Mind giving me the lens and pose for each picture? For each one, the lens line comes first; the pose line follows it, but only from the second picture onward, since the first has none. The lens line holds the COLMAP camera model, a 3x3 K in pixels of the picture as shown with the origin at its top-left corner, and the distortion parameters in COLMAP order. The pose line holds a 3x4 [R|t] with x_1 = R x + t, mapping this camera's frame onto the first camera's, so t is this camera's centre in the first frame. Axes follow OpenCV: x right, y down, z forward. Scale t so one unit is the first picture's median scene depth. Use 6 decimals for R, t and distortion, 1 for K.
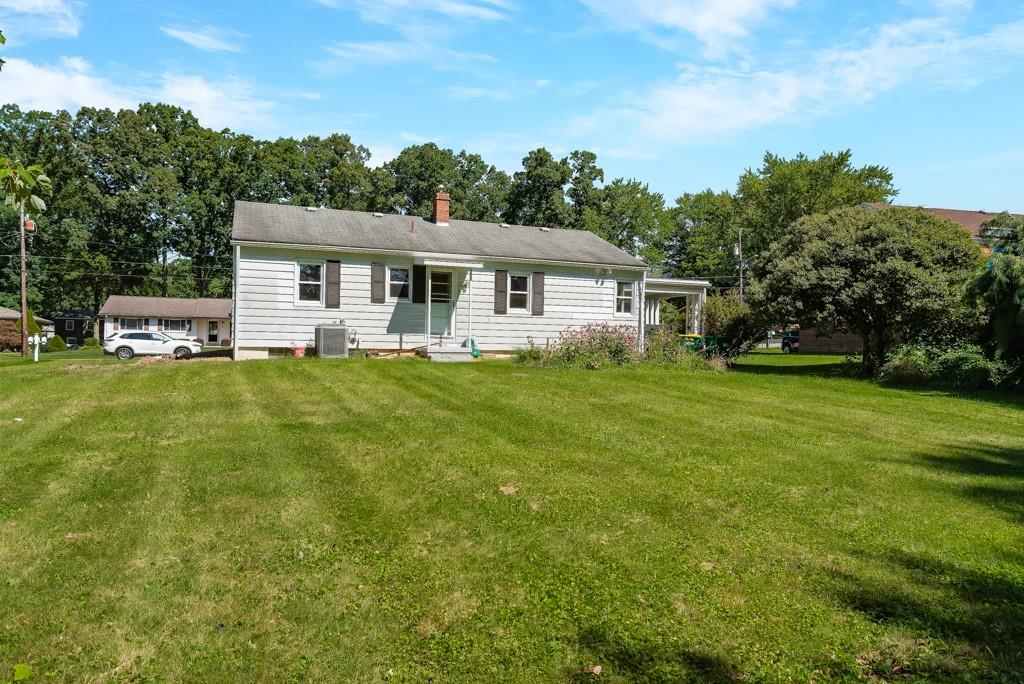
lens RADIAL K [[712.4, 0, 512.4], [0, 712.4, 341.2], [0, 0, 1]] dist [0.009593, -0.005897]
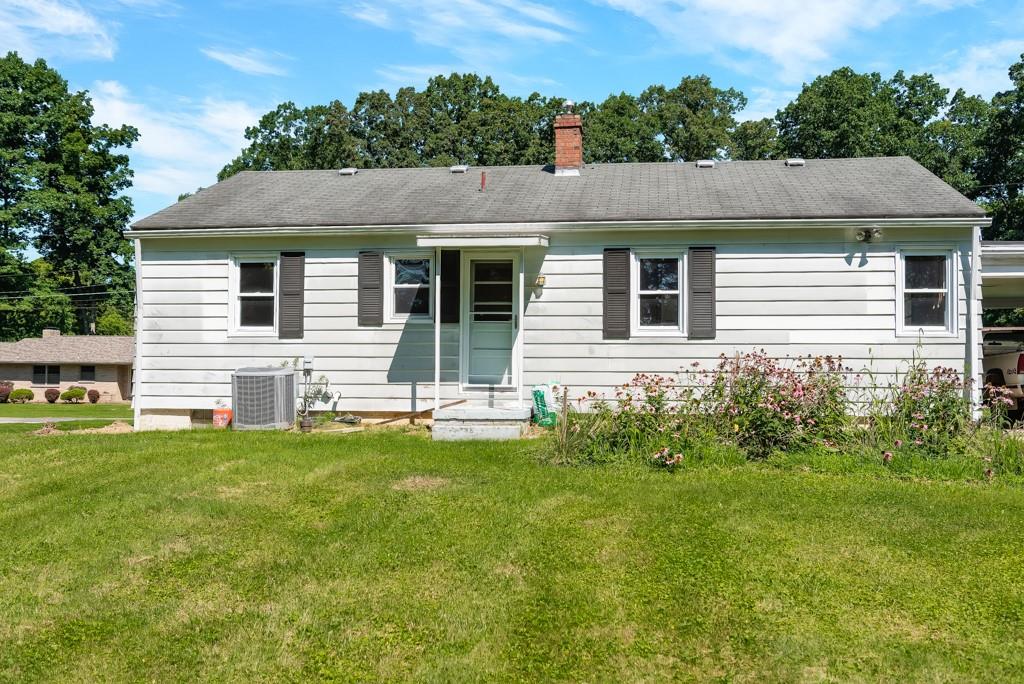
lens RADIAL K [[1021.9, 0, 511.9], [0, 1021.9, 344.1], [0, 0, 1]] dist [0.010263, 0.000000]
pose [[0.867664, -0.031321, -0.496163, 0.272770], [0.010200, 0.998925, -0.045222, -0.003747], [0.497046, 0.034177, 0.867051, 0.371086]]
